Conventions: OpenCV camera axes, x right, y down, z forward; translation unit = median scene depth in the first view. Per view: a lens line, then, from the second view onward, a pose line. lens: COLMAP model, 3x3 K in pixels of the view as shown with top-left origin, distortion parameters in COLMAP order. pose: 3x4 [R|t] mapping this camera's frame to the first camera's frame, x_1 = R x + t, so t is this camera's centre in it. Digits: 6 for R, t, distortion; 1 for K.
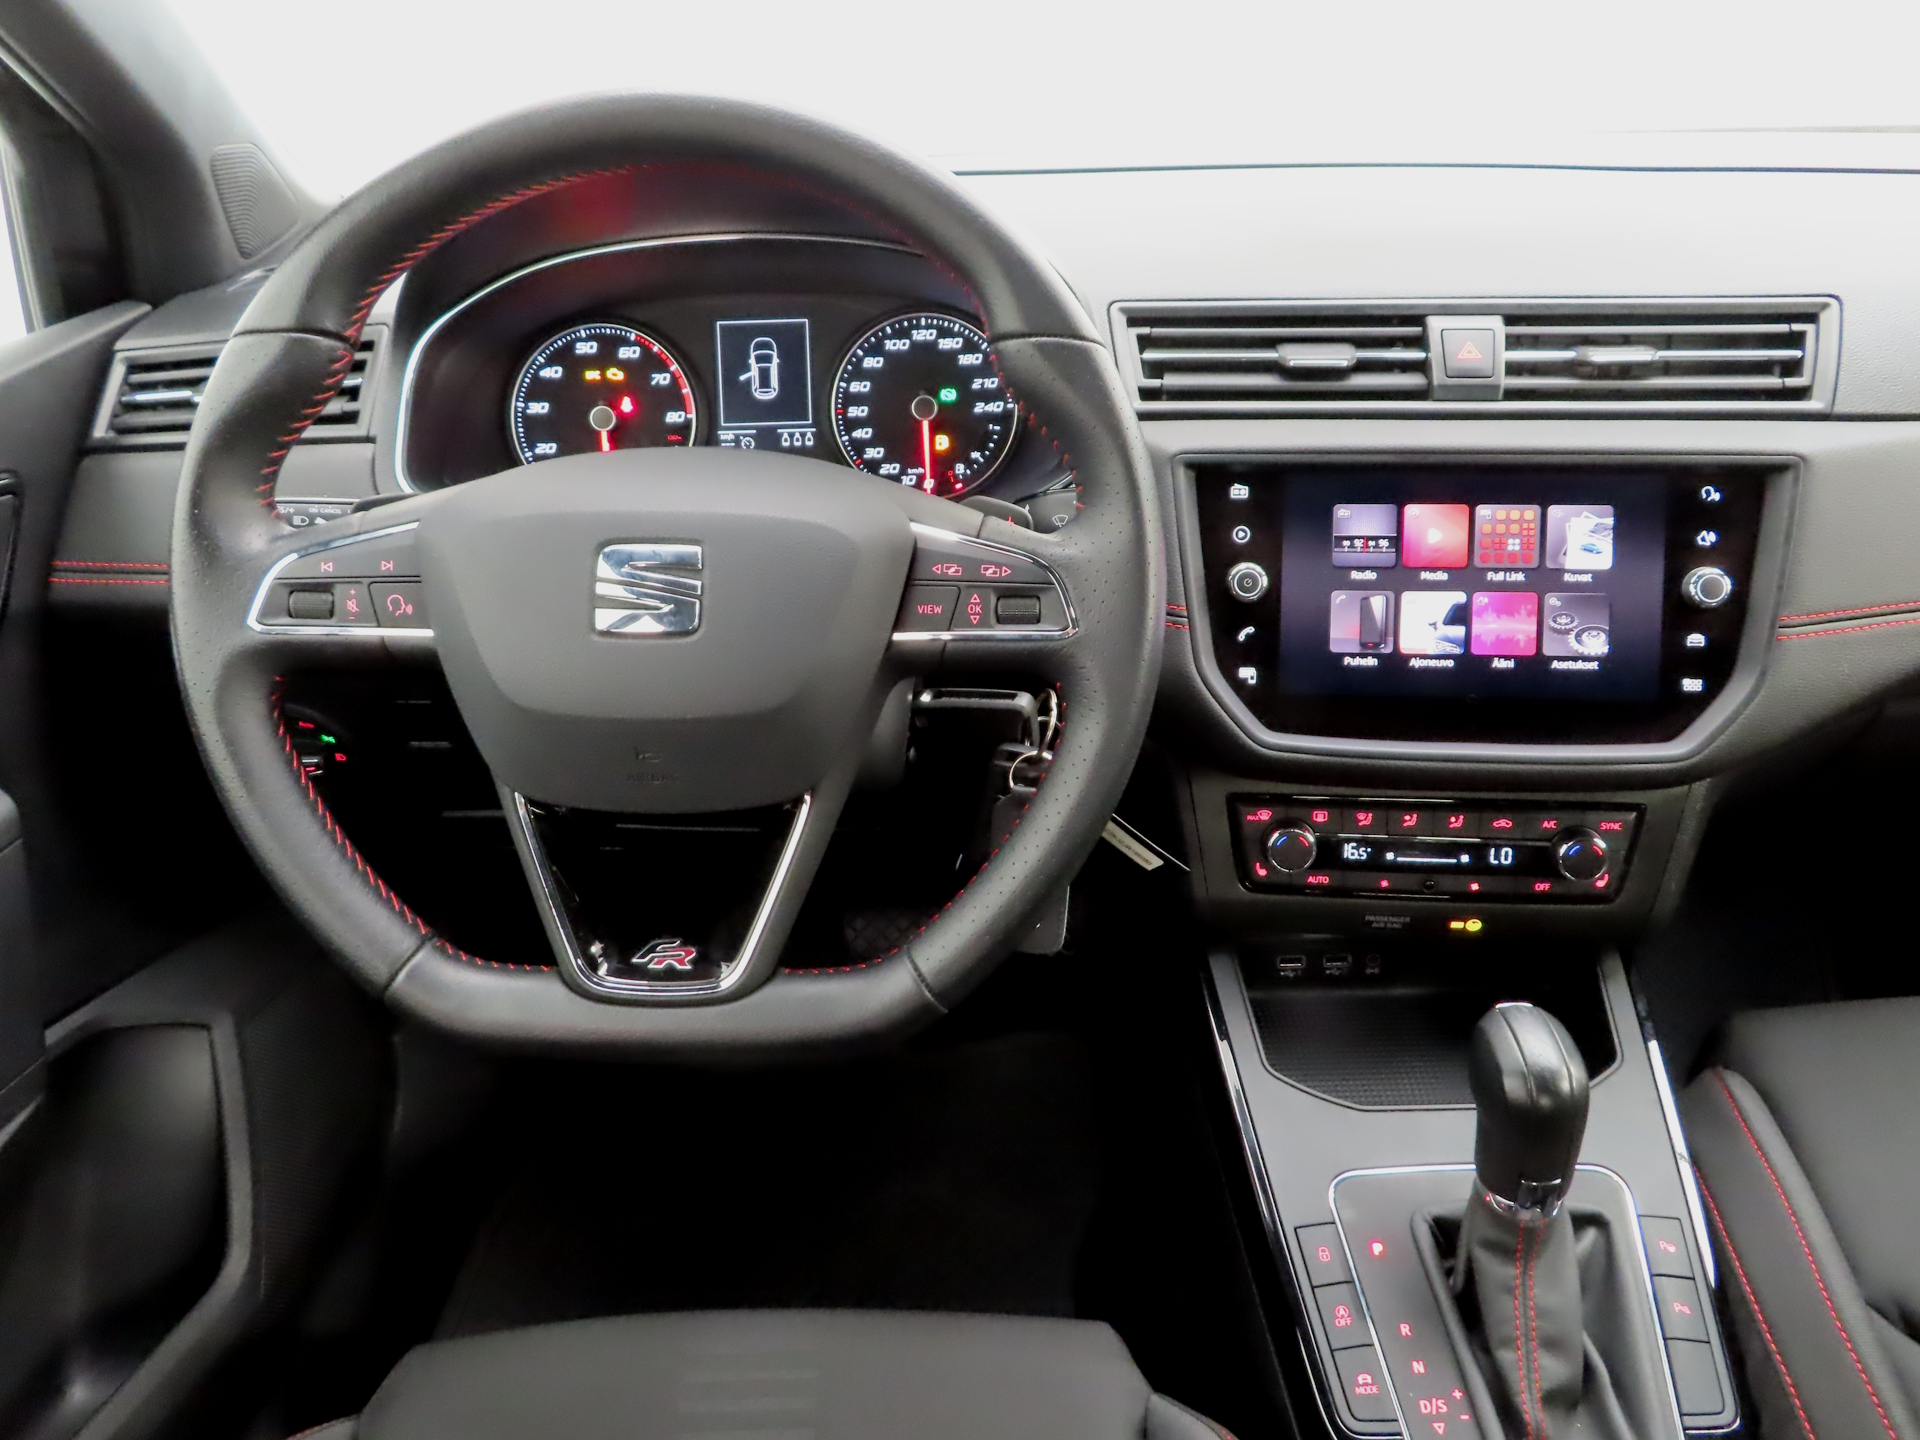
lens RADIAL K [[1381.1, 0, 960.0], [0, 1381.1, 720.0], [0, 0, 1]] dist [-0.005609, -0.000420]
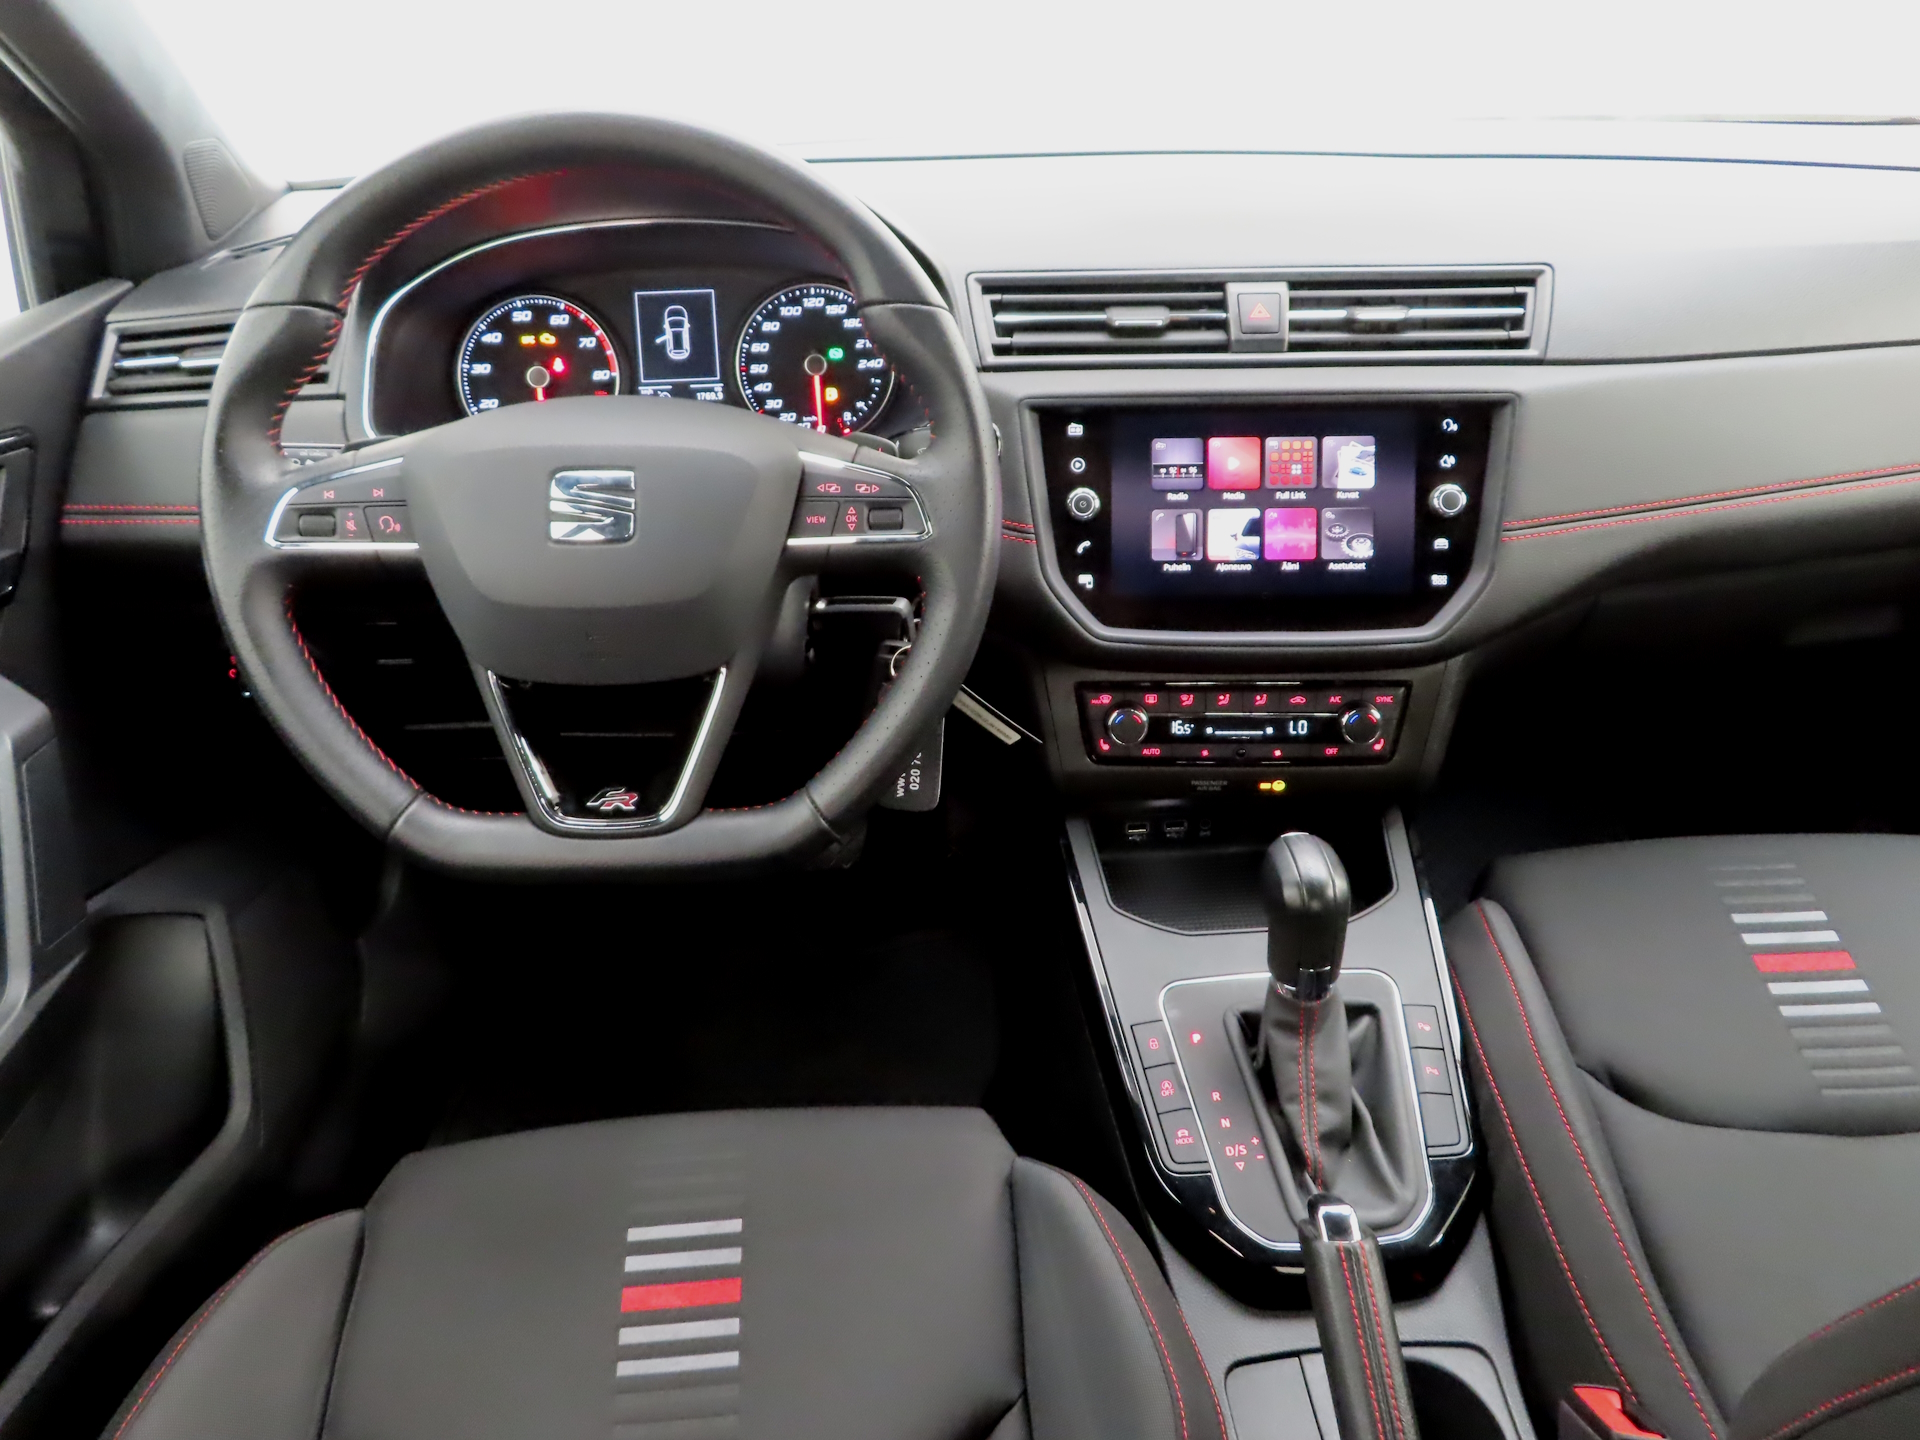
lens RADIAL K [[1381.1, 0, 960.0], [0, 1381.1, 720.0], [0, 0, 1]] dist [-0.005609, -0.000420]
pose [[0.998035, -0.026126, 0.056955, 0.025389], [0.024837, 0.999422, 0.023232, 0.059731], [-0.057529, -0.021772, 0.998106, -0.214865]]
